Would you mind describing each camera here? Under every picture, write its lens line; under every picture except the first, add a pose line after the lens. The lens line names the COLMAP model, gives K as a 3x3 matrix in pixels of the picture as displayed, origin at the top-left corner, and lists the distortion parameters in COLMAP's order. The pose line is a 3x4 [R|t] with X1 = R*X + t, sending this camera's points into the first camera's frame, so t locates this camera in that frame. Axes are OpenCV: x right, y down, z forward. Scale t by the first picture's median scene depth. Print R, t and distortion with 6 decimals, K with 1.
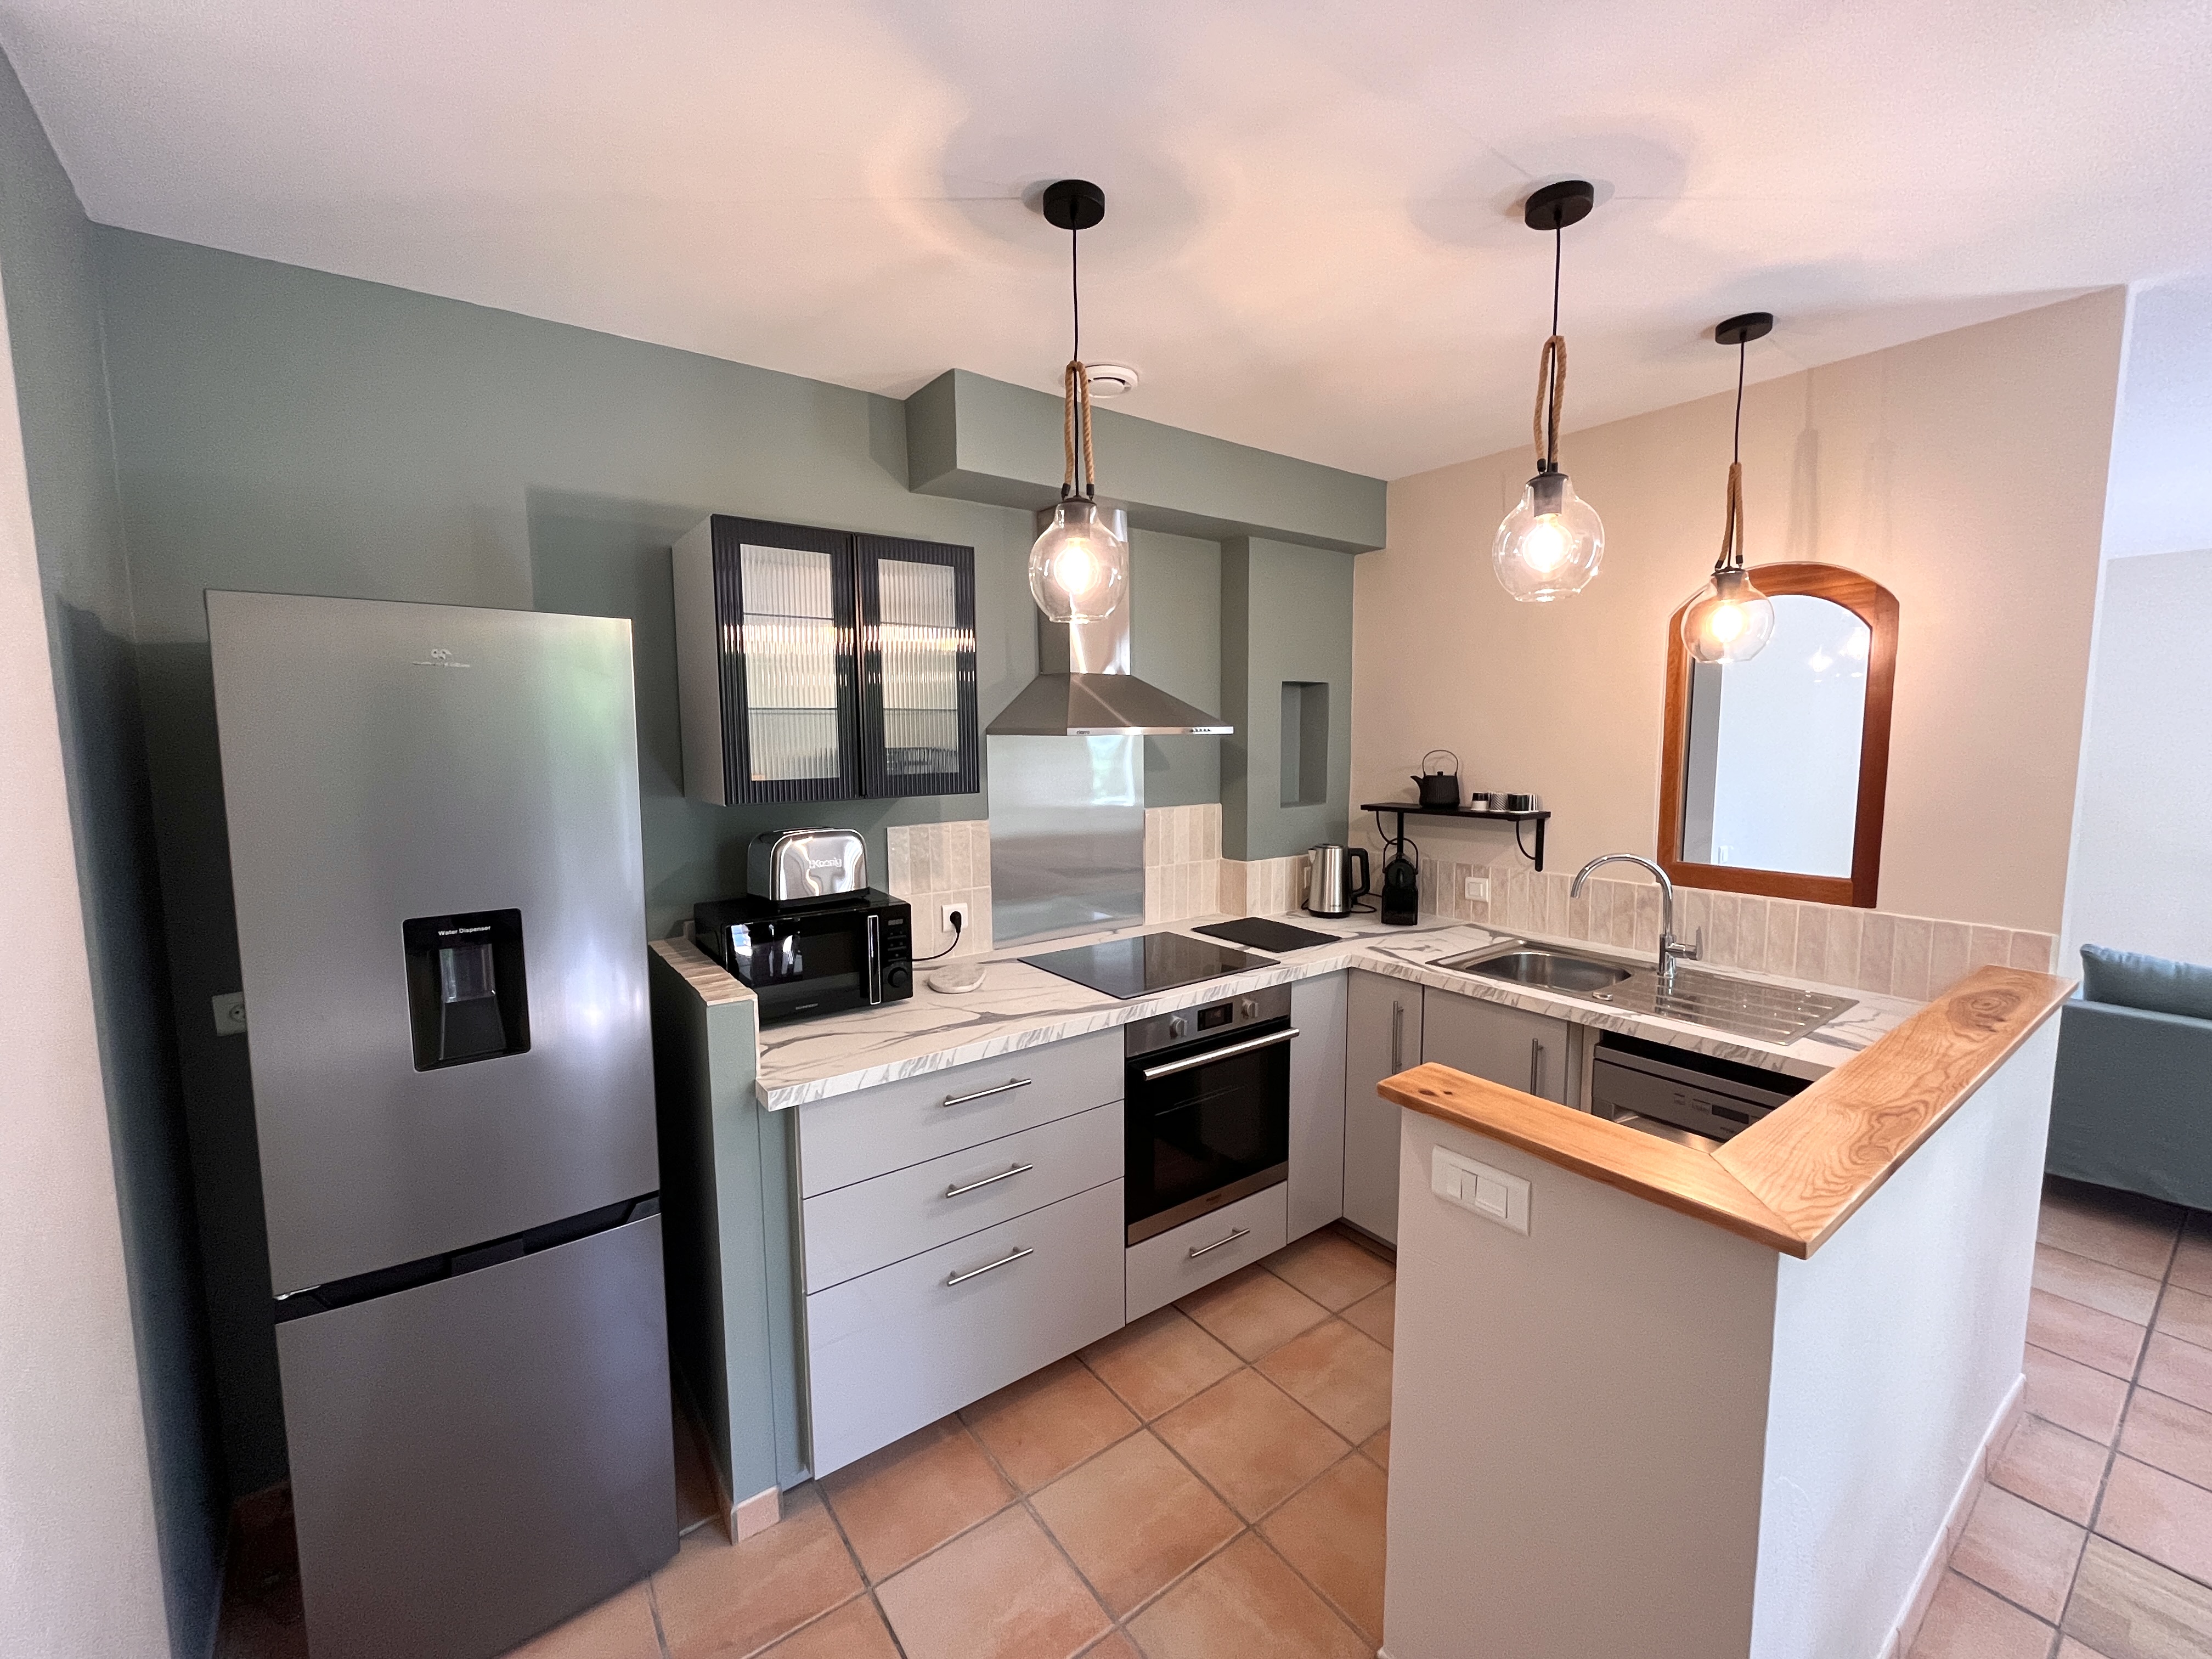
lens RADIAL K [[891.4, 0, 1106.0], [0, 891.4, 829.5], [0, 0, 1]] dist [-0.005503, -0.000298]
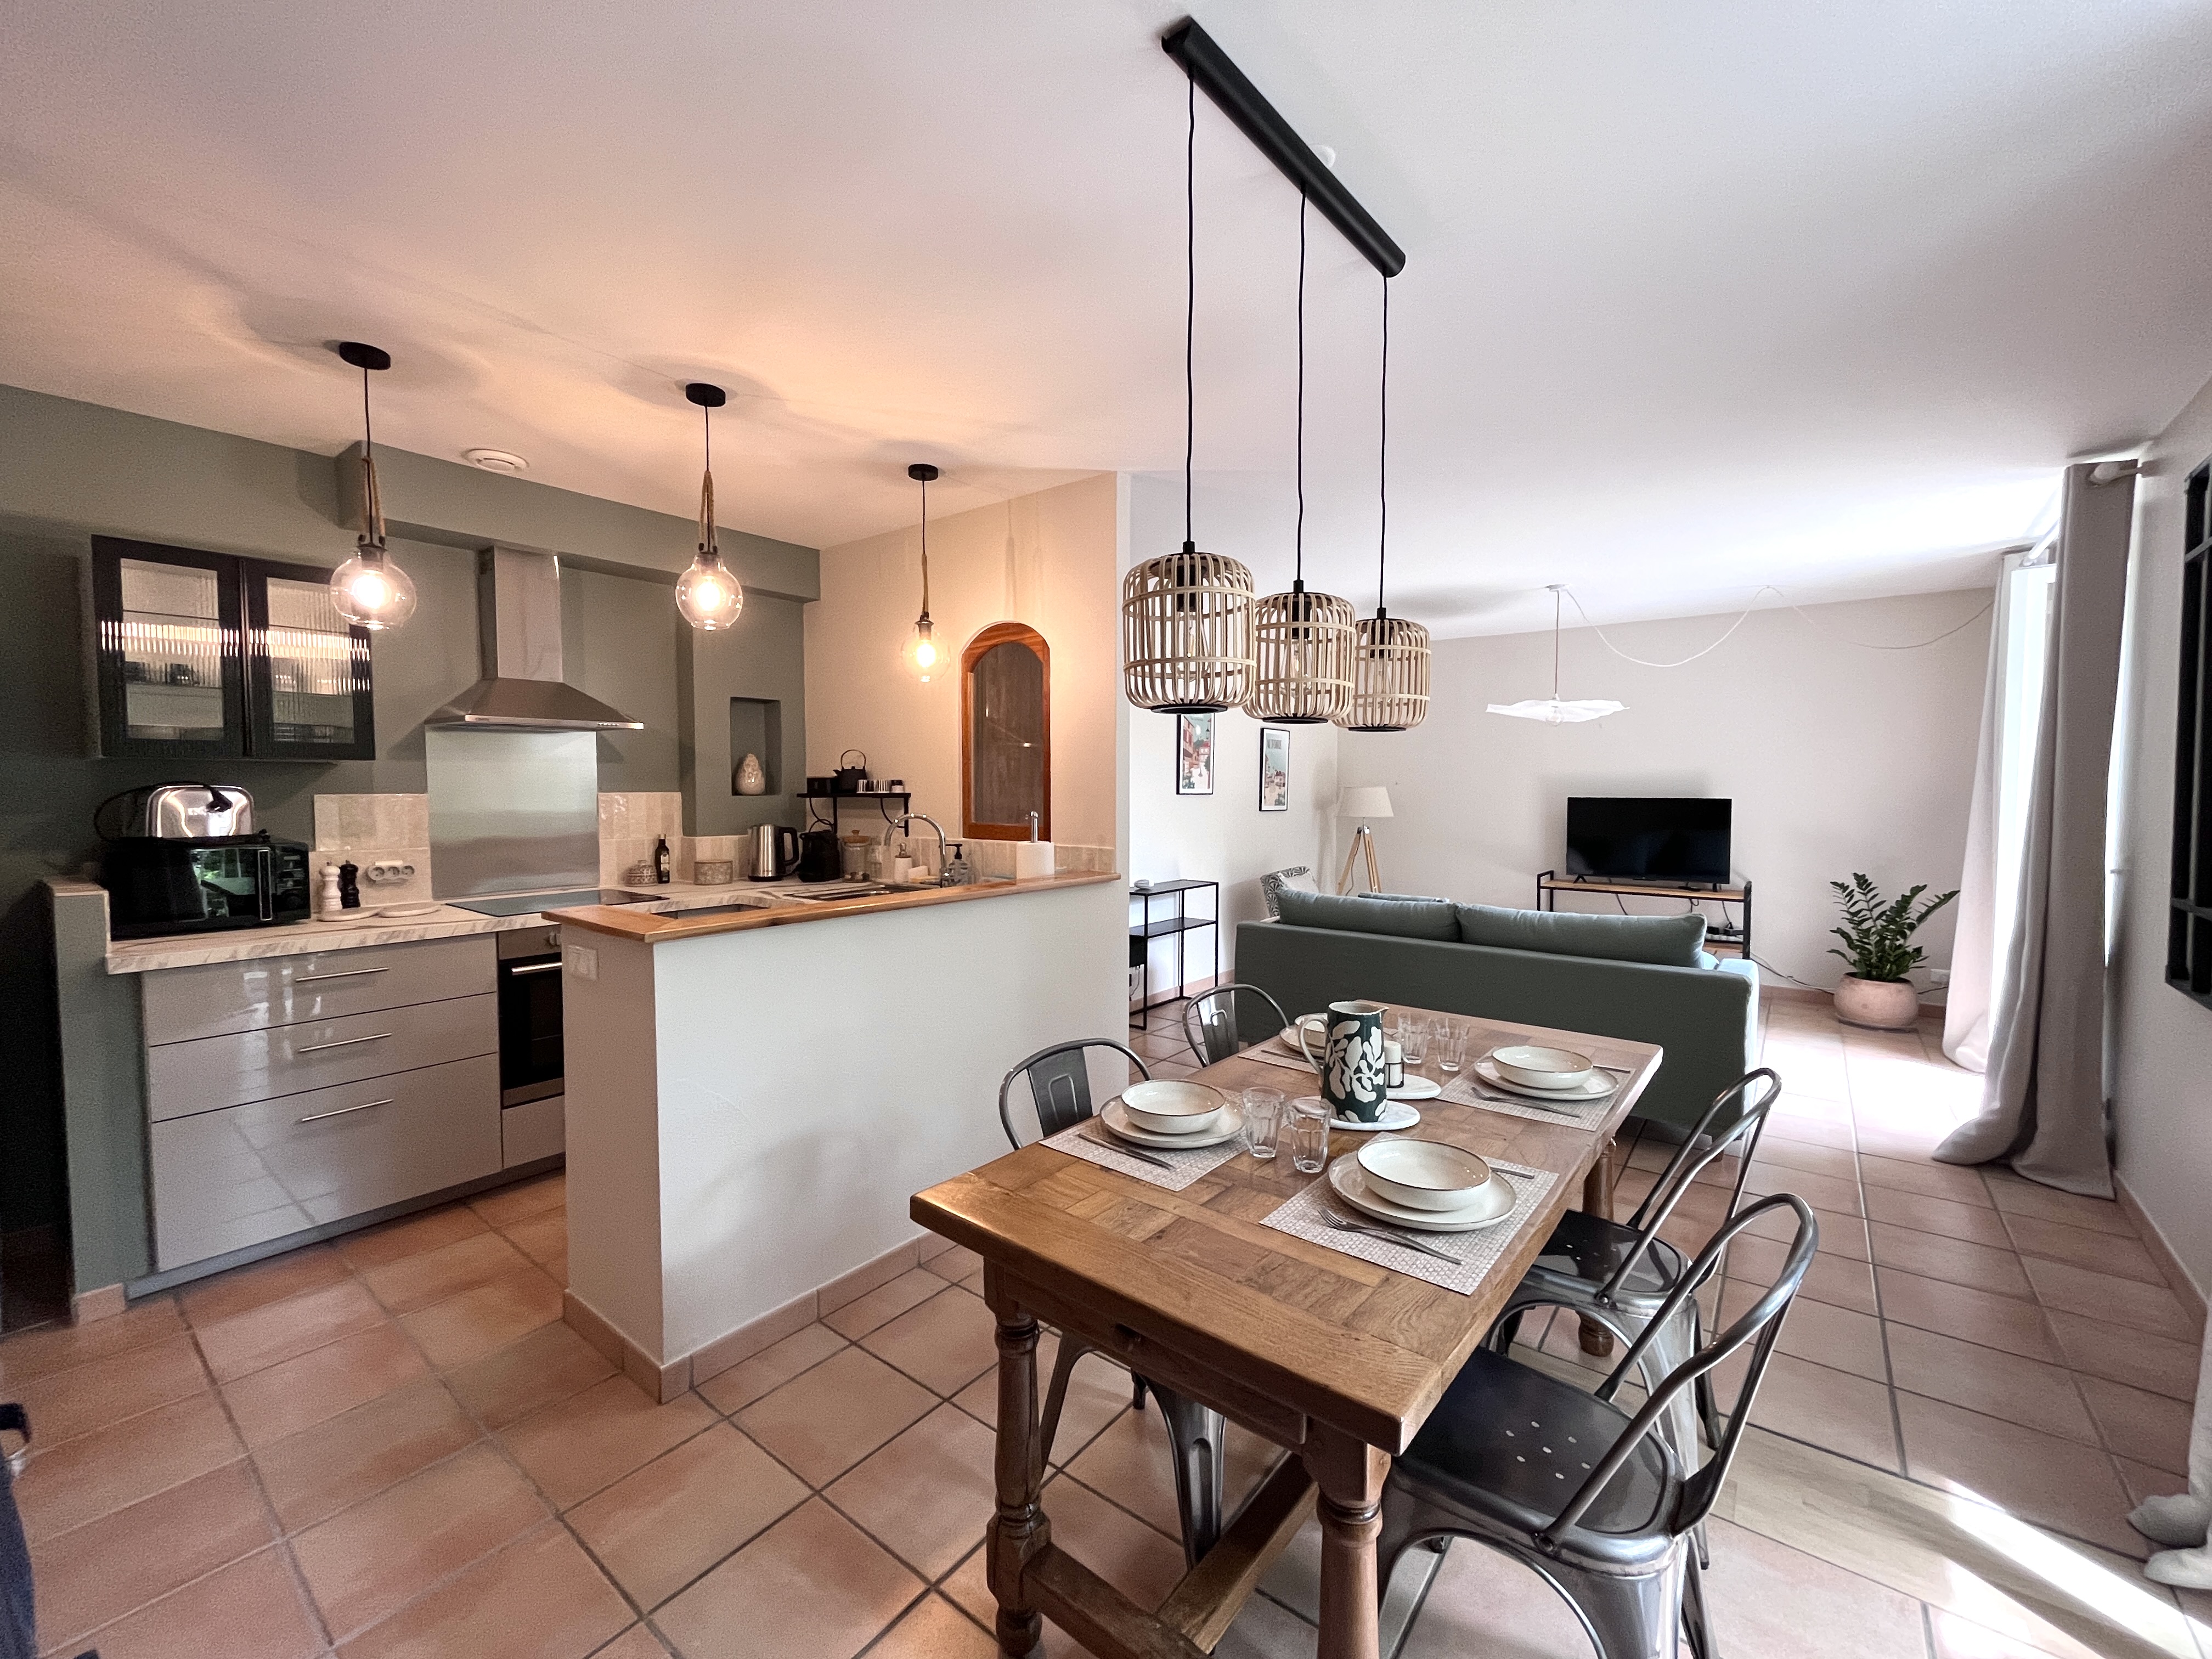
lens RADIAL K [[898.3, 0, 1106.0], [0, 898.3, 829.5], [0, 0, 1]] dist [-0.000600, 0.000047]
pose [[0.963468, -0.005443, 0.267769, 0.534742], [0.021034, 0.998243, -0.055392, 0.154147], [-0.266997, 0.059000, 0.961890, -0.539445]]
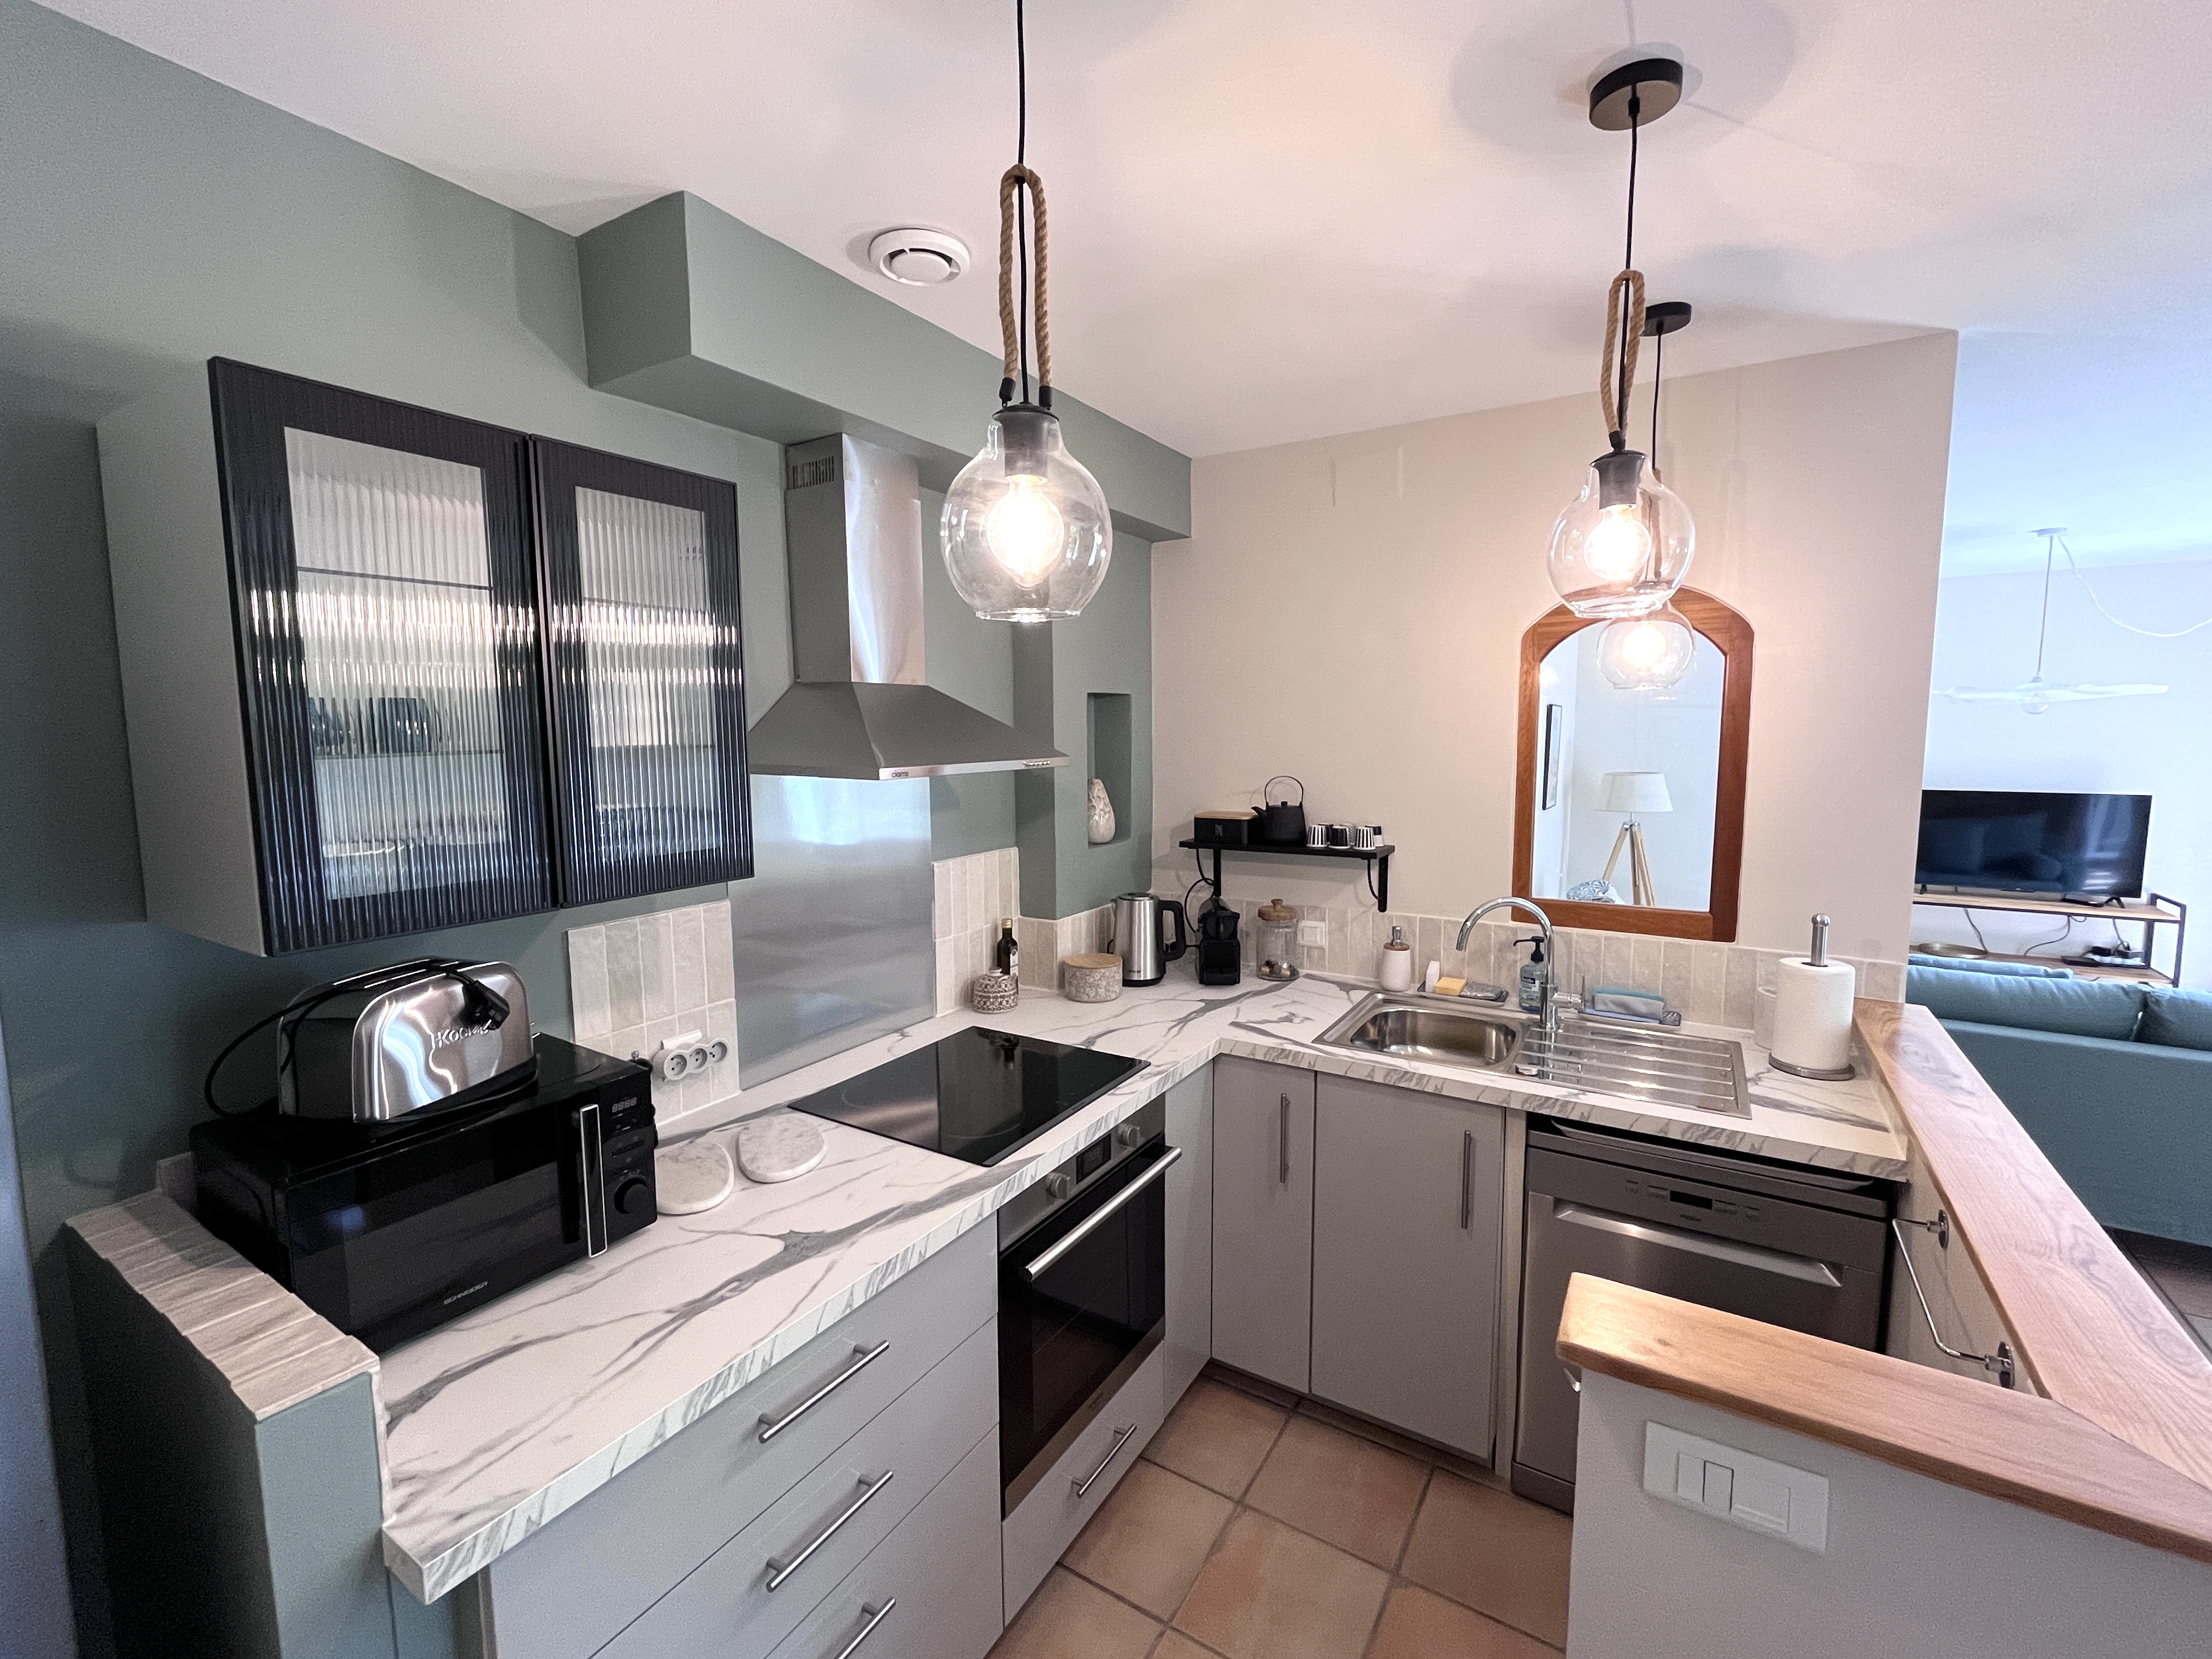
lens RADIAL K [[951.5, 0, 1106.0], [0, 951.5, 829.5], [0, 0, 1]] dist [-0.003583, 0.000284]
pose [[0.929784, -0.038378, 0.366101, -0.156537], [0.038901, 0.999225, 0.005953, -0.069634], [-0.366046, 0.008707, 0.930556, 0.287728]]
